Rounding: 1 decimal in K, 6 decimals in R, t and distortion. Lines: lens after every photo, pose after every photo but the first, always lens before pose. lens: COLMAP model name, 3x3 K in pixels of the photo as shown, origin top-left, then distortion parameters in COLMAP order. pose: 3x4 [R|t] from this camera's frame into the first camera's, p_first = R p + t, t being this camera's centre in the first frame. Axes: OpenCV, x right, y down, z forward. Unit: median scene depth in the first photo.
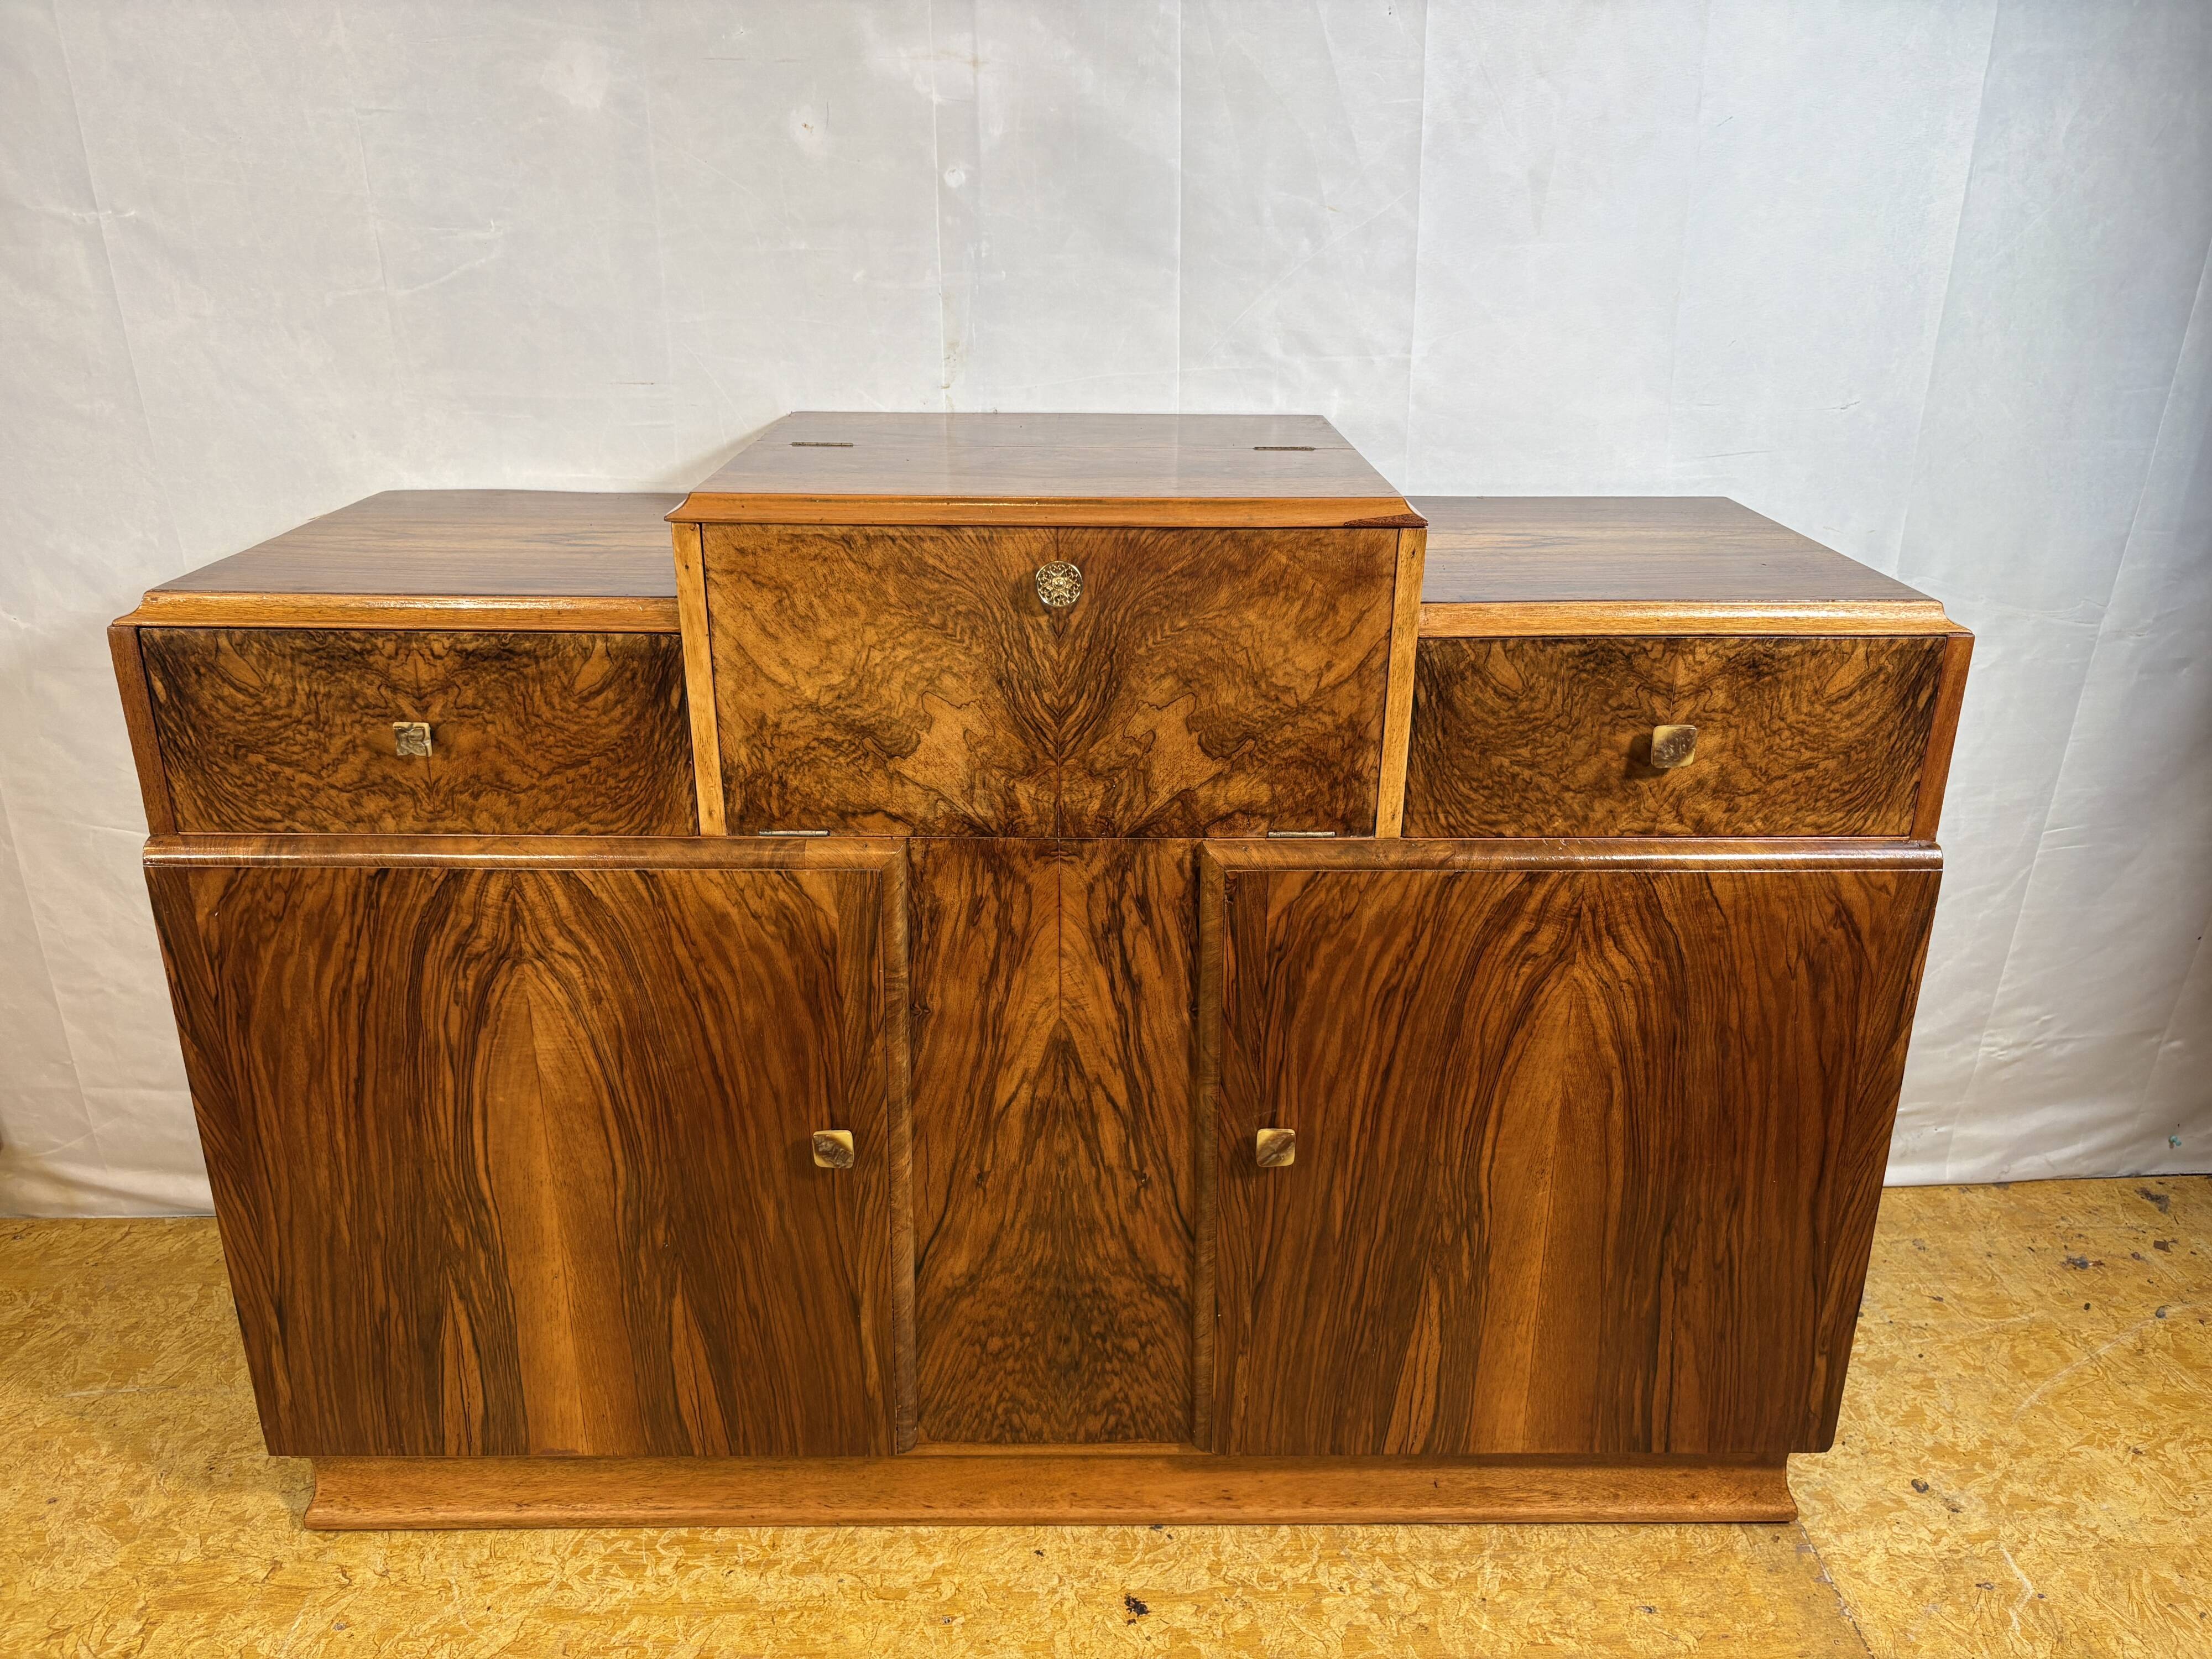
lens RADIAL K [[1703.9, 0, 1111.2], [0, 1703.9, 837.0], [0, 0, 1]] dist [0.027014, -0.030454]
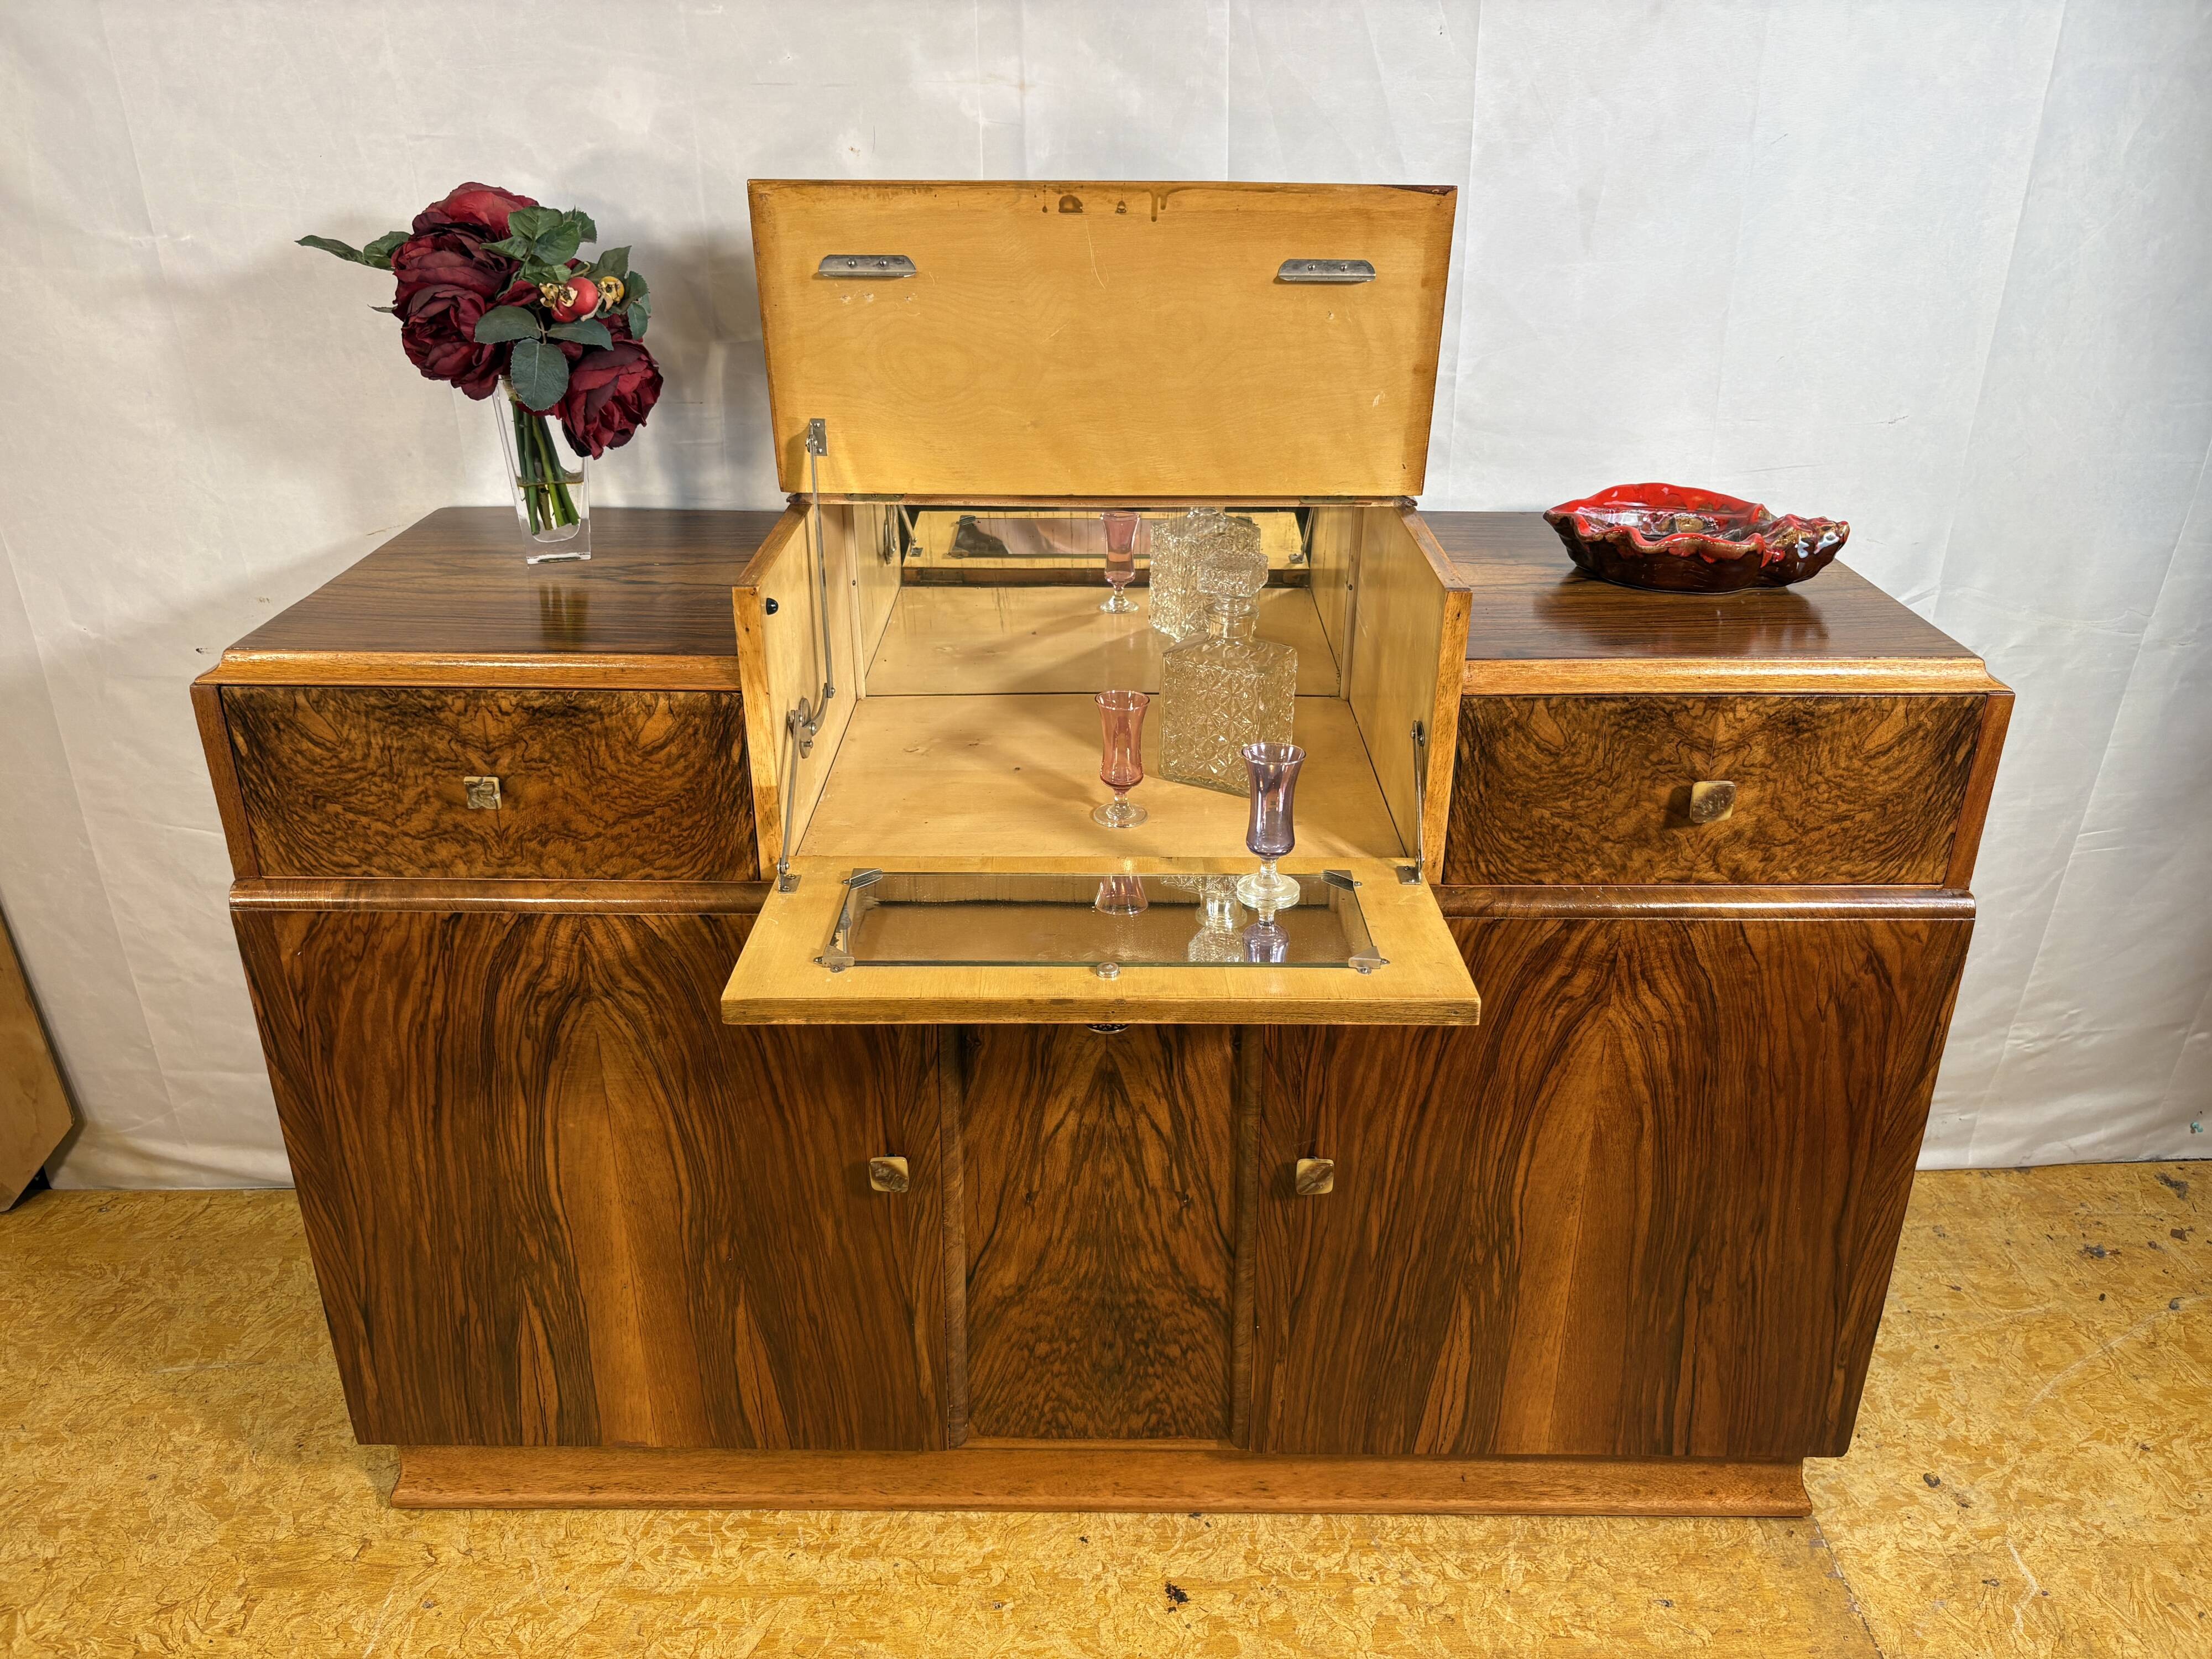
lens RADIAL K [[1703.9, 0, 1100.3], [0, 1703.9, 838.5], [0, 0, 1]] dist [0.027014, -0.030454]
pose [[0.999782, 0.003802, -0.020536, -0.012723], [-0.002443, 0.997829, 0.065818, -0.086385], [0.020741, -0.065753, 0.997620, -0.022245]]
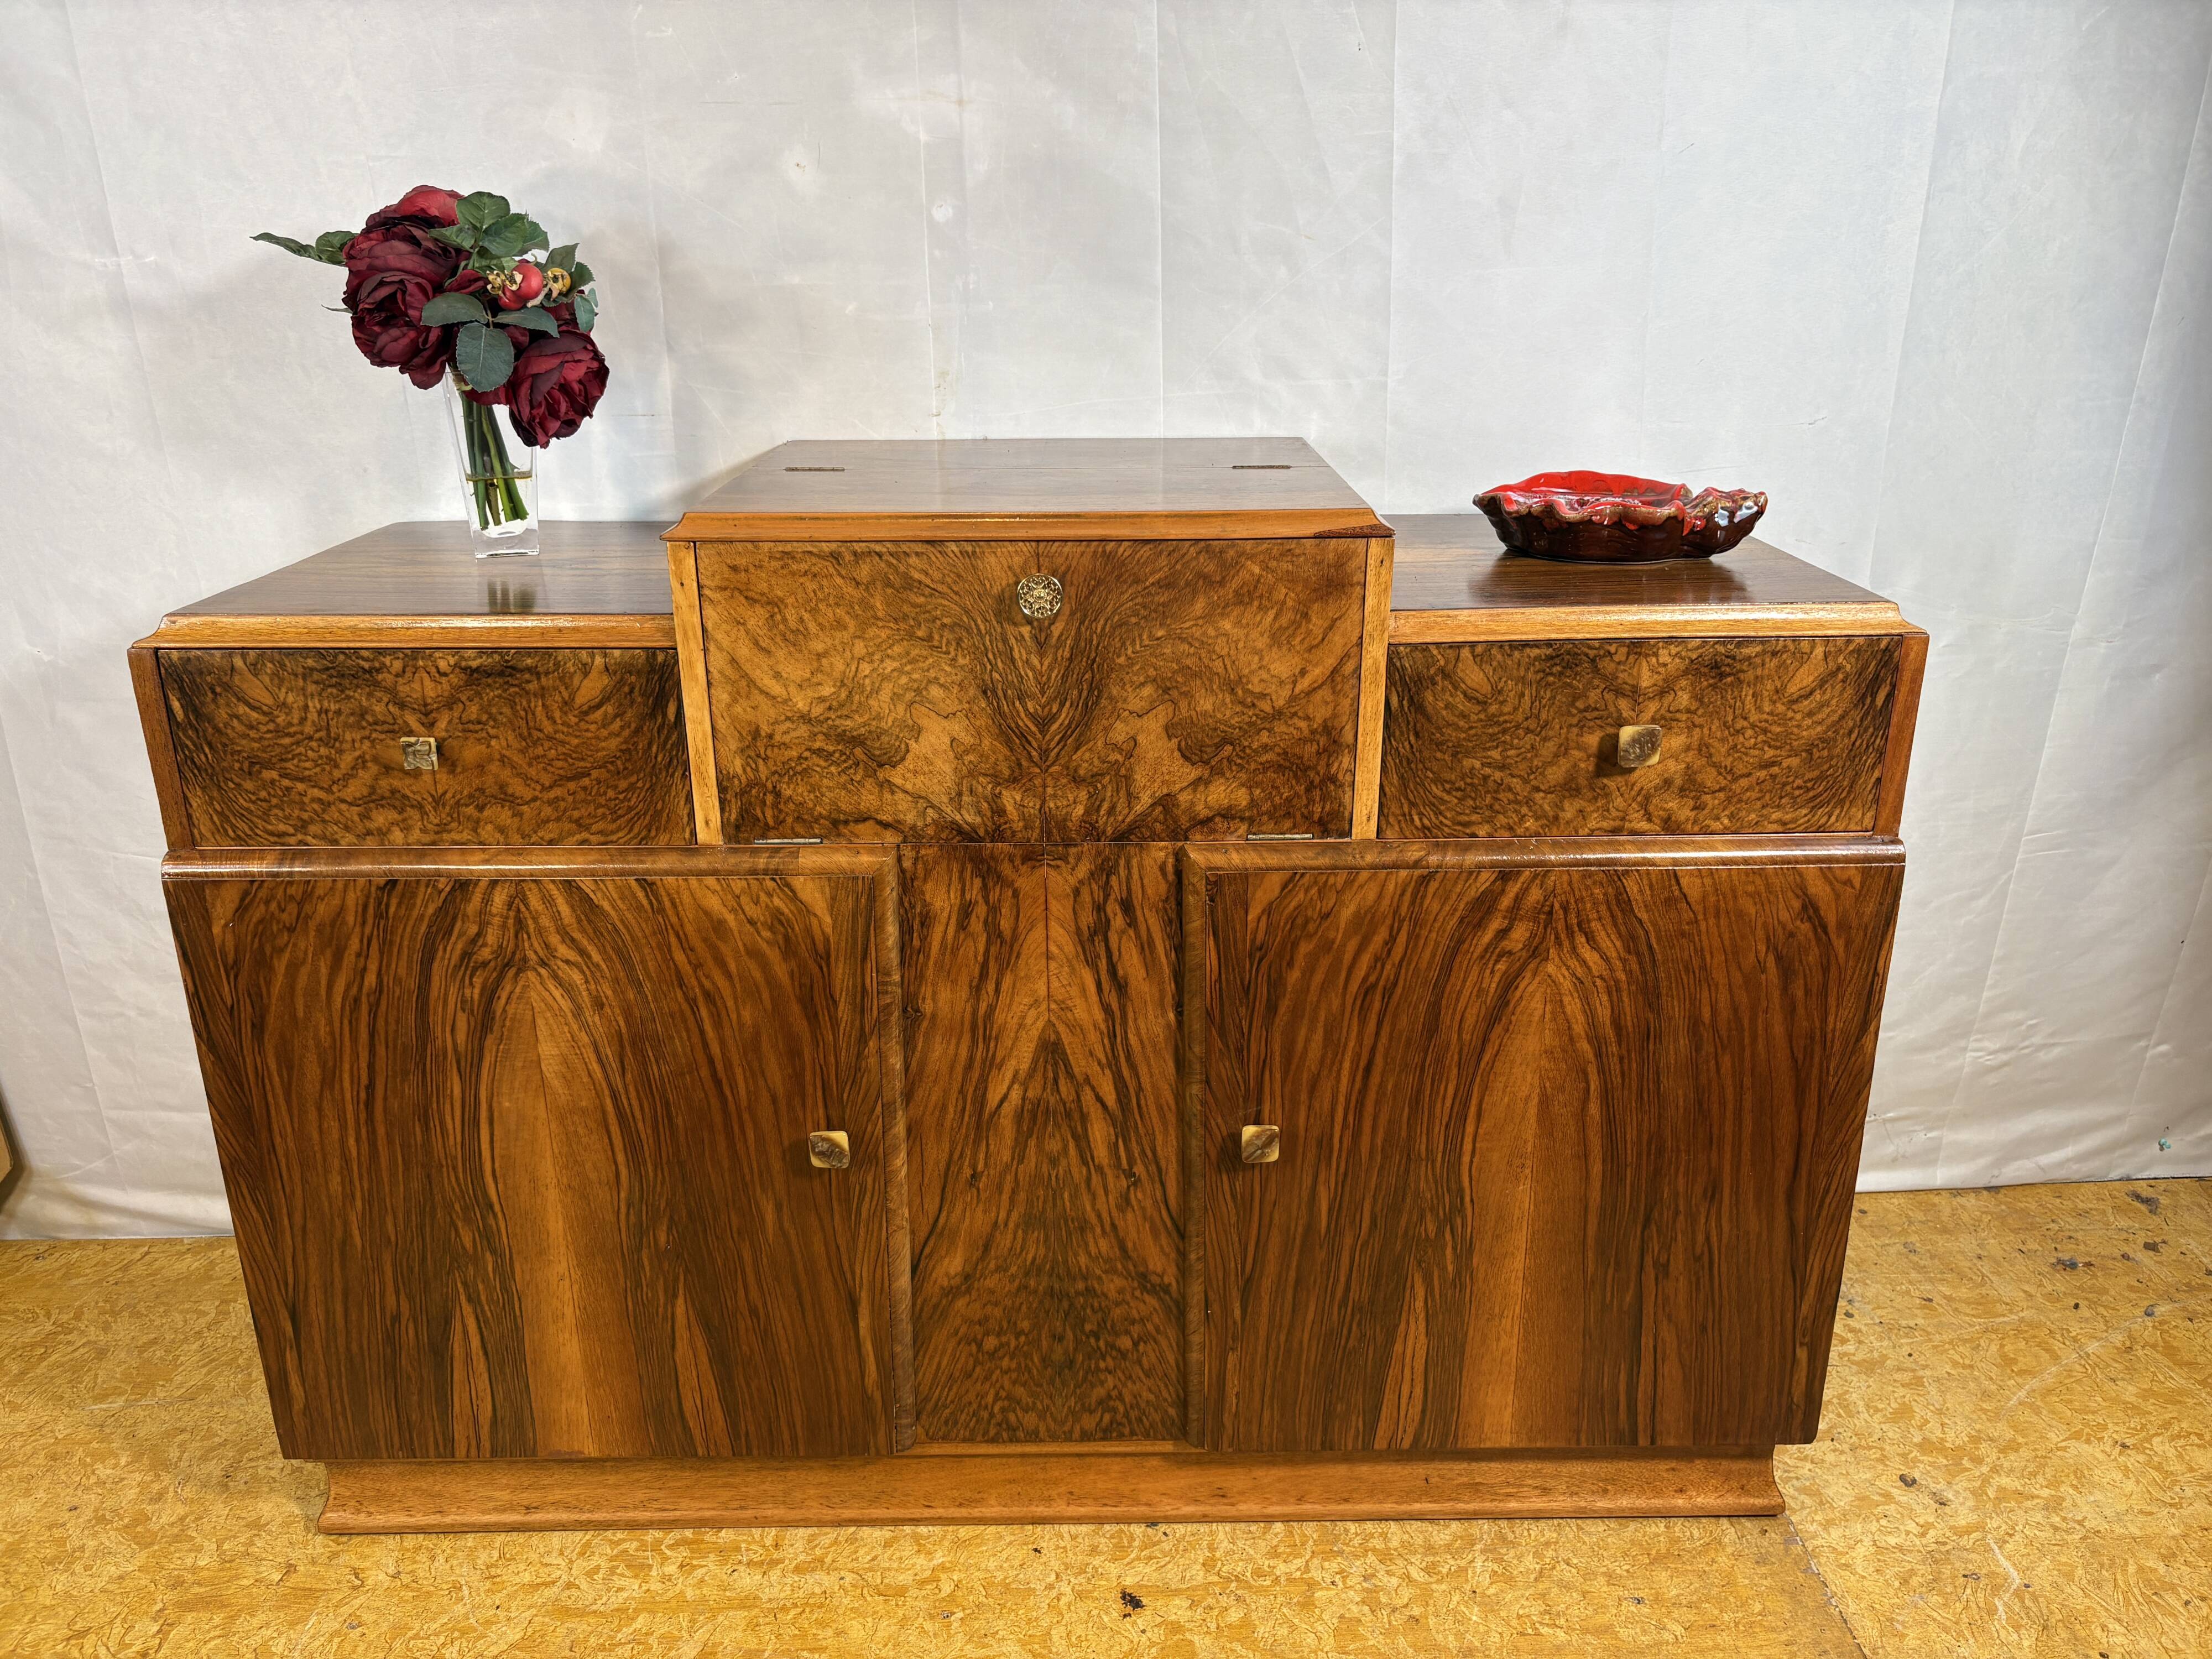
lens RADIAL K [[1703.9, 0, 1111.8], [0, 1703.9, 839.8], [0, 0, 1]] dist [0.027014, -0.030454]
pose [[0.999885, -0.011636, -0.009677, 0.018326], [0.011416, 0.999682, -0.022495, 0.020438], [0.009936, 0.022382, 0.999700, -0.028107]]
